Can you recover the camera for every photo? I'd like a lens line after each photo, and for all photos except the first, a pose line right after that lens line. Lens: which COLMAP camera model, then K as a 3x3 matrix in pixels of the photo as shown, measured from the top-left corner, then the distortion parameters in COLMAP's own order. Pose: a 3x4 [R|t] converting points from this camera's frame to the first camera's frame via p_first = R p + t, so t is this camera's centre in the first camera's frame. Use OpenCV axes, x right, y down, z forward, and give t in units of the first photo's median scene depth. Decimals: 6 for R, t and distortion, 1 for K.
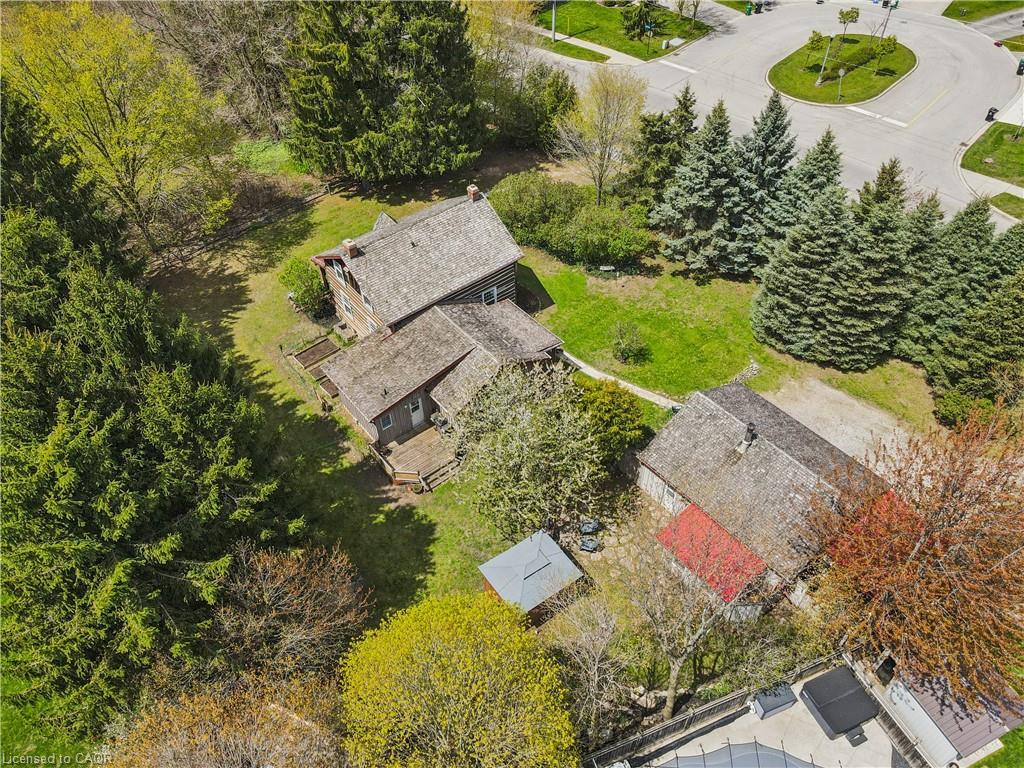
lens RADIAL K [[747.2, 0, 512.0], [0, 747.2, 384.0], [0, 0, 1]] dist [0.018437, -0.000858]
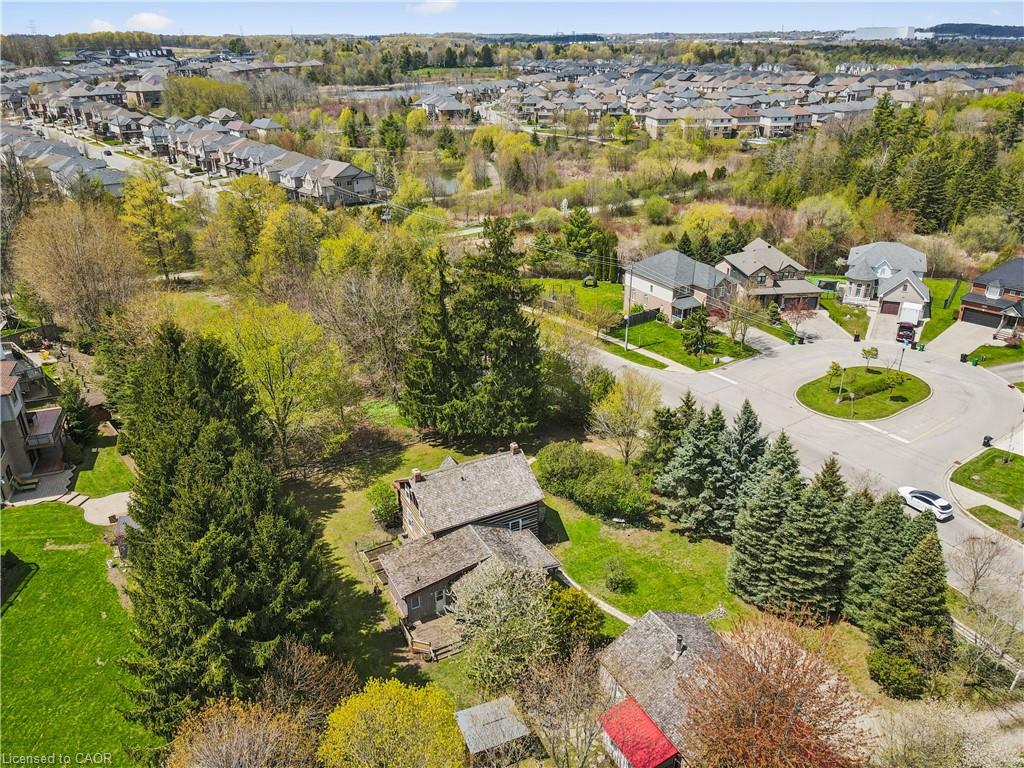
lens RADIAL K [[772.2, 0, 512.0], [0, 772.2, 384.0], [0, 0, 1]] dist [-0.007945, 0.002907]
pose [[0.979513, 0.092477, -0.178894, 0.177767], [-0.150686, 0.925891, -0.346437, 0.118677], [0.133599, 0.366296, 0.920857, -0.322056]]
